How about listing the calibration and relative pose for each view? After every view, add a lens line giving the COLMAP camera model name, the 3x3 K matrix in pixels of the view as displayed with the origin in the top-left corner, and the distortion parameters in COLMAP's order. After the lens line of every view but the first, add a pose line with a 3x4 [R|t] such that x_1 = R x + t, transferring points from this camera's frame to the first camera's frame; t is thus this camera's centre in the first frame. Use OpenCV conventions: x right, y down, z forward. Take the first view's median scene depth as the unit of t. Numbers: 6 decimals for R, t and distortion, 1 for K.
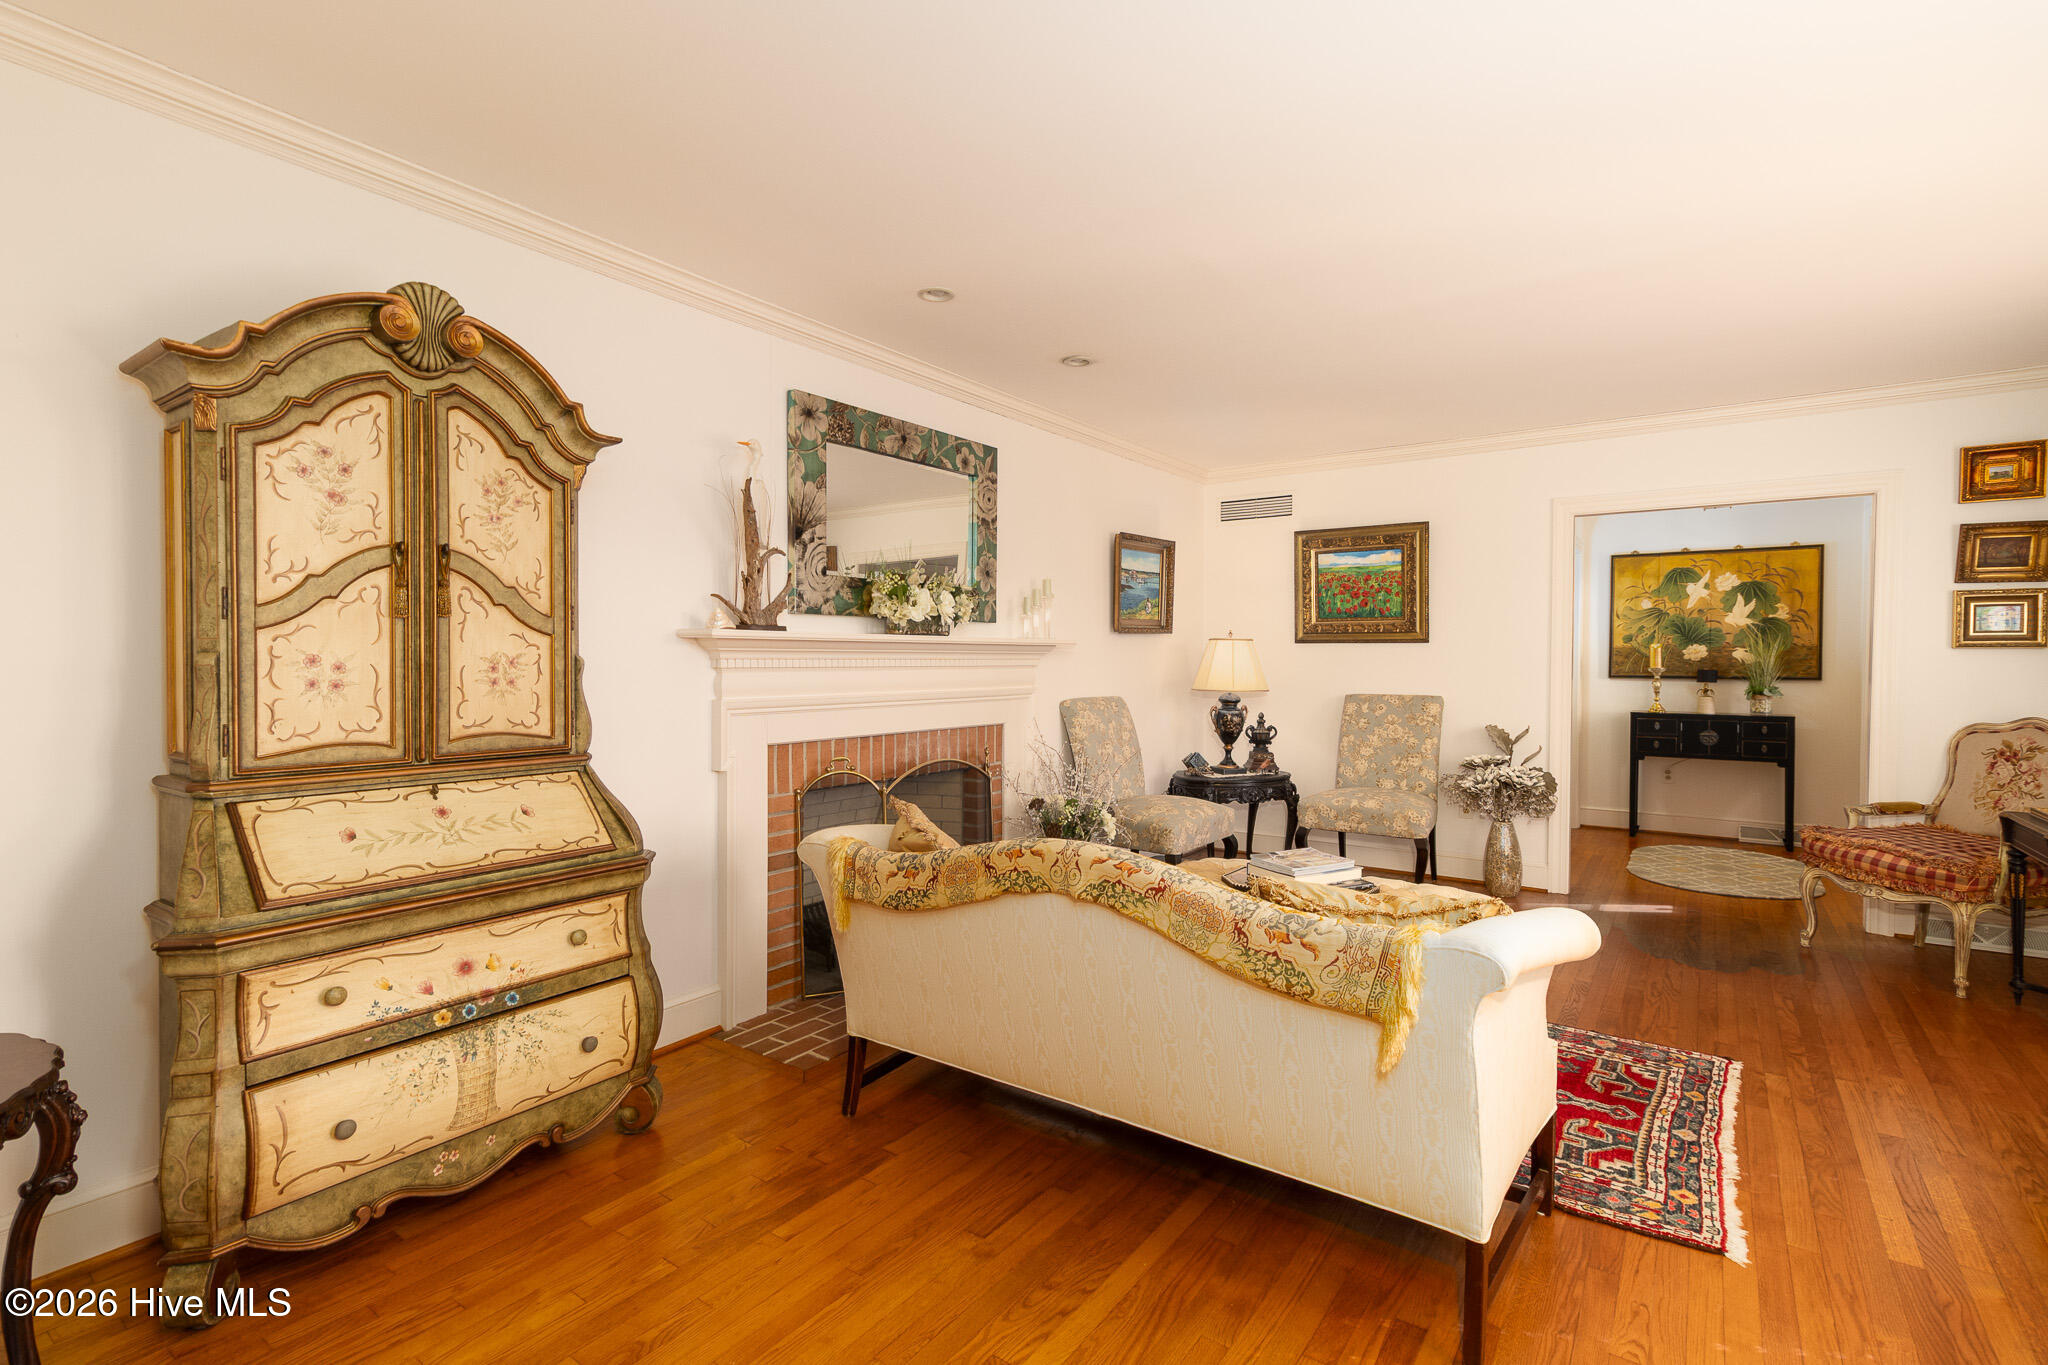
lens RADIAL K [[931.8, 0, 1032.1], [0, 931.8, 679.1], [0, 0, 1]] dist [0.001864, 0.000363]
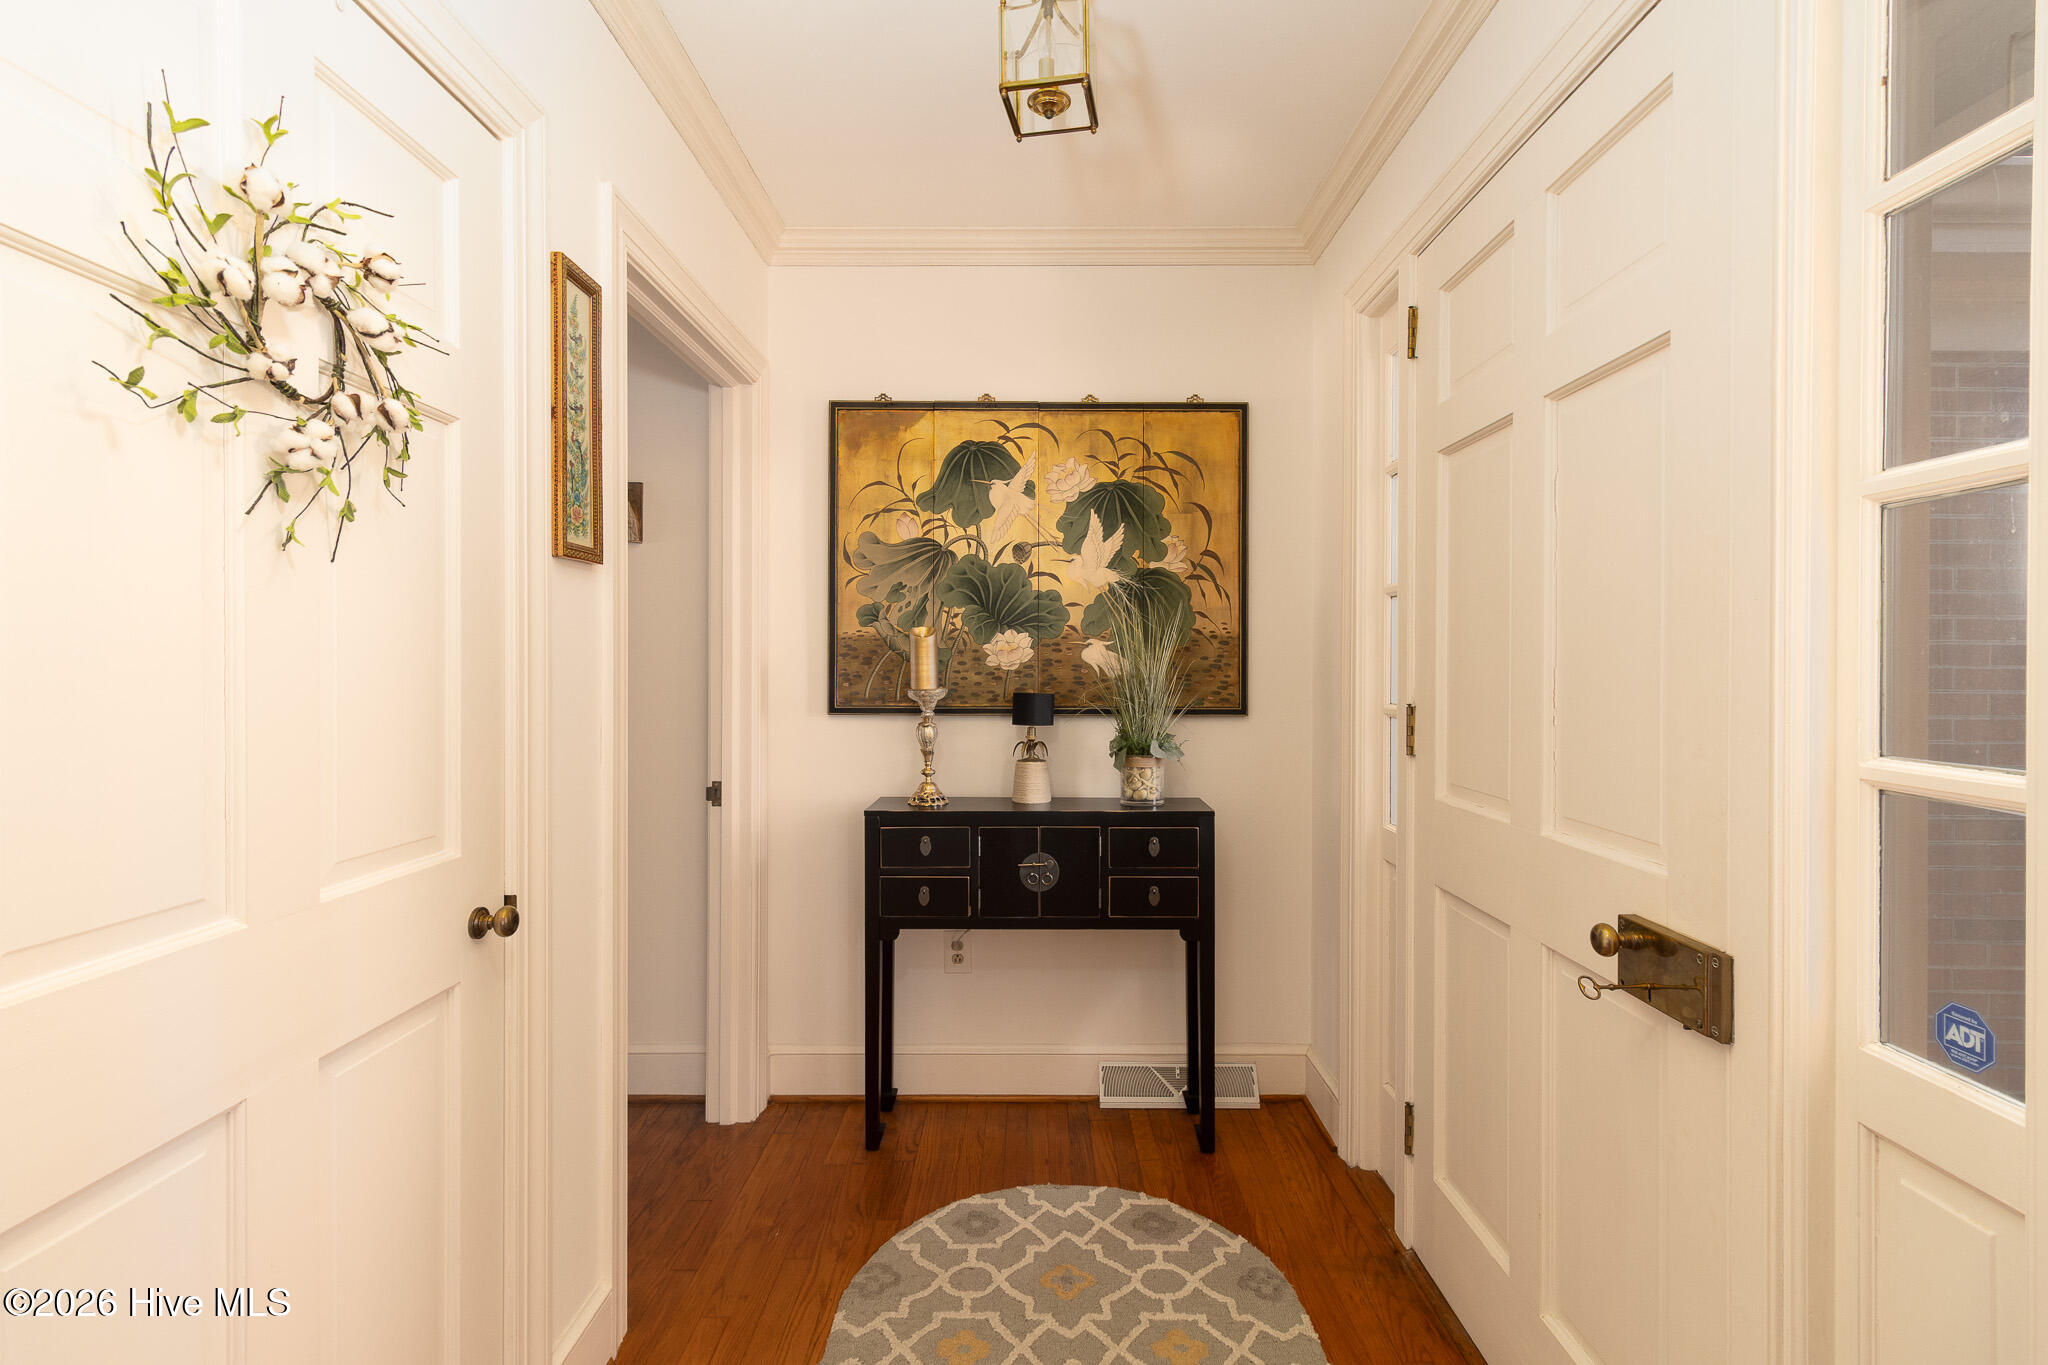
lens RADIAL K [[931.8, 0, 1035.8], [0, 931.8, 692.1], [0, 0, 1]] dist [0.001864, 0.000363]
pose [[0.812275, -0.001288, 0.583274, 0.511182], [0.012164, 0.999817, -0.014733, -0.004368], [-0.583148, 0.019062, 0.812142, 0.701655]]
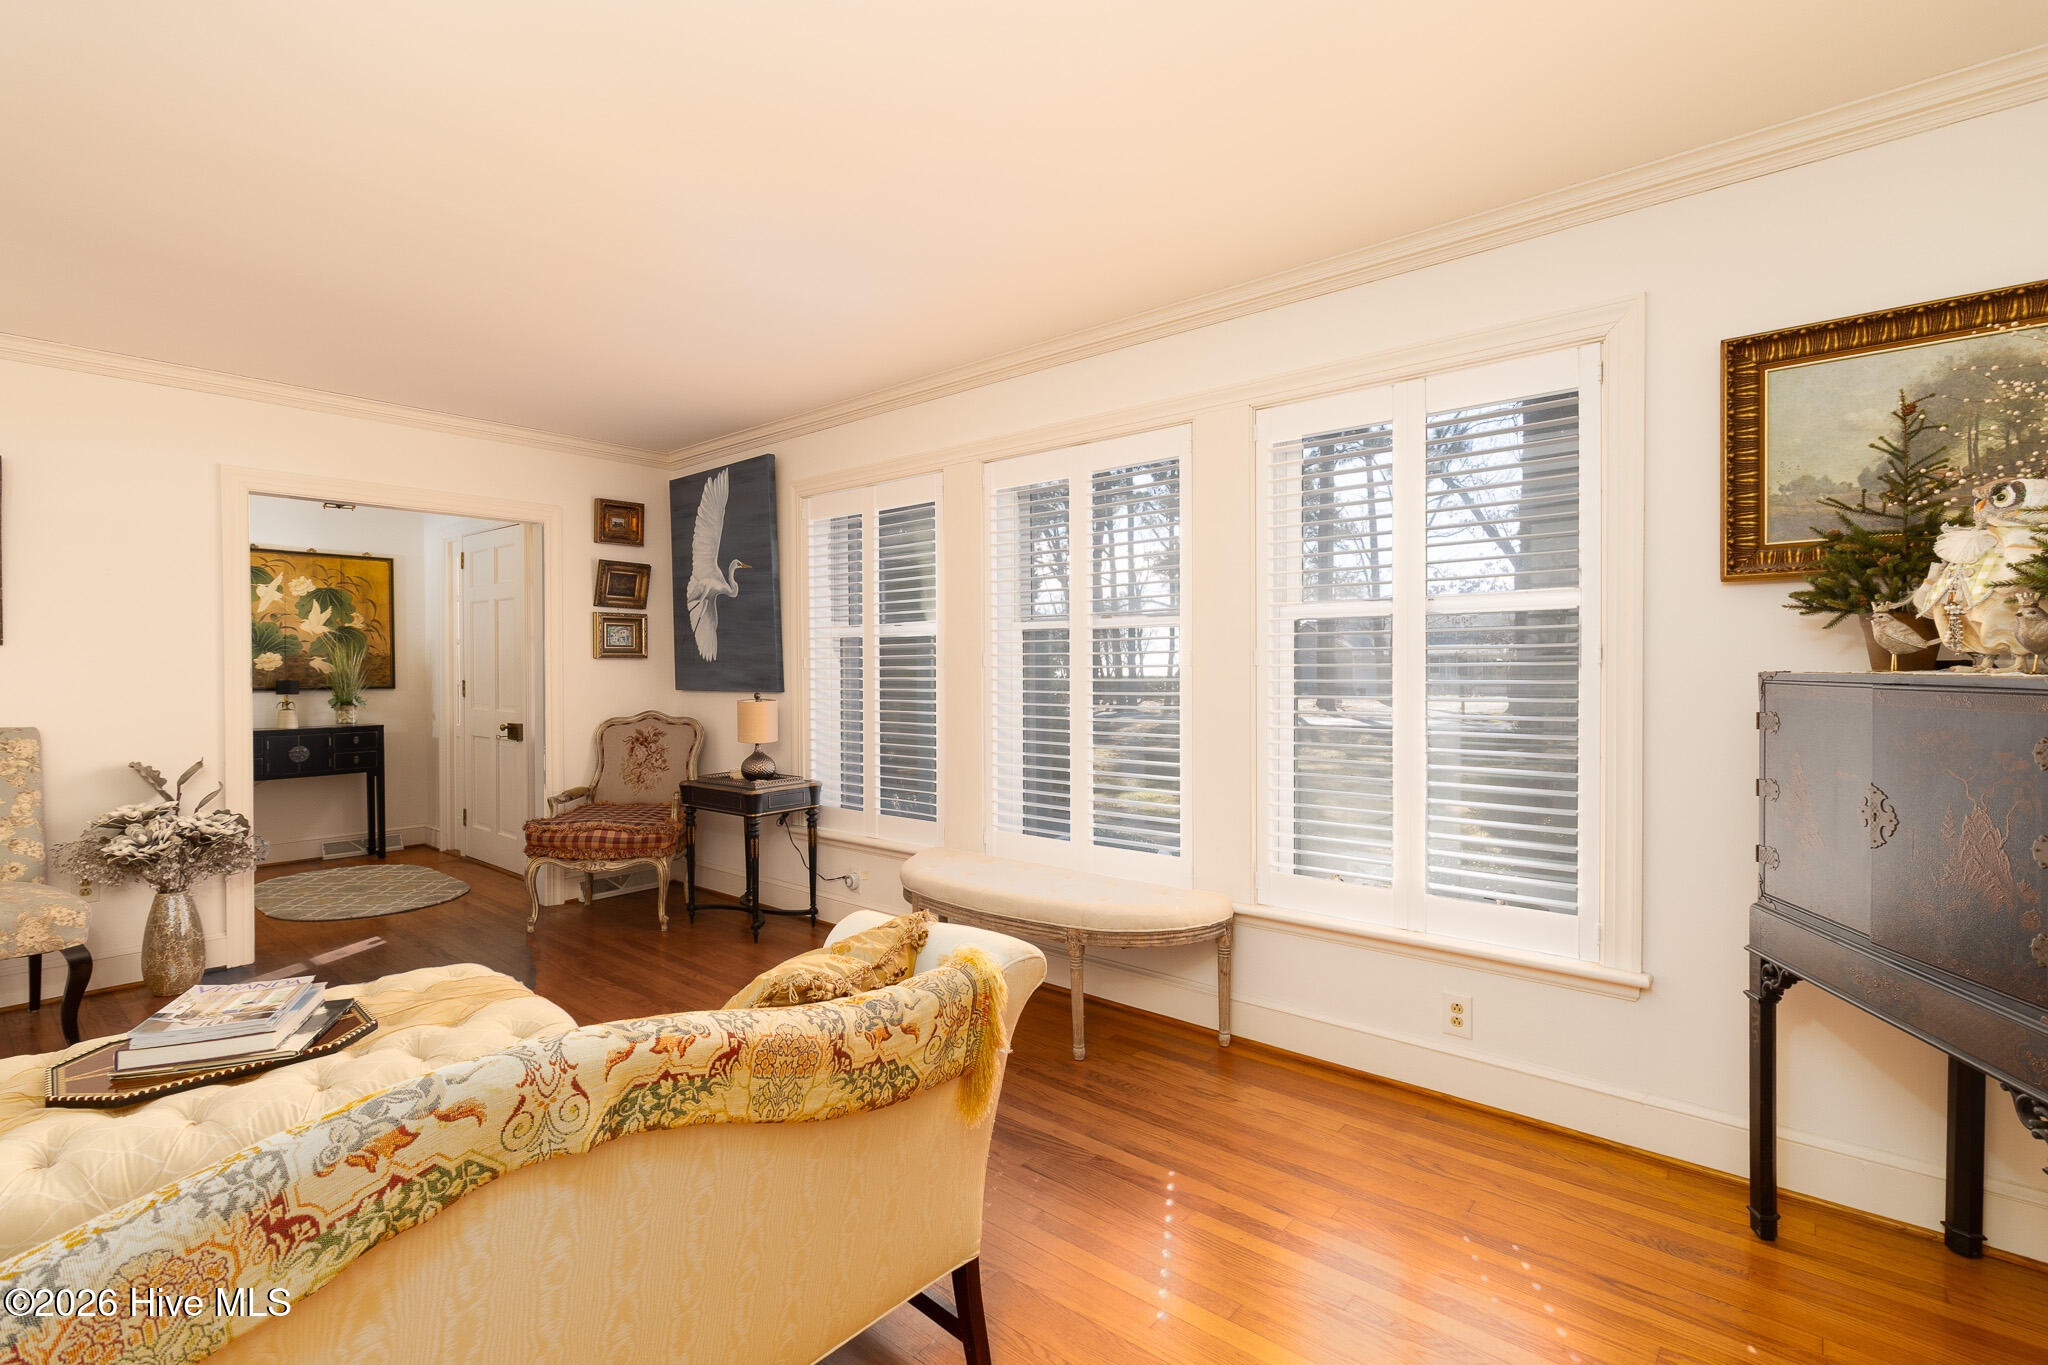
lens RADIAL K [[931.8, 0, 1012.7], [0, 931.8, 679.3], [0, 0, 1]] dist [0.001864, 0.000363]
pose [[0.105730, -0.016828, 0.994253, -0.118352], [0.026349, 0.999553, 0.014116, -0.005448], [-0.994046, 0.024705, 0.106126, 0.200262]]
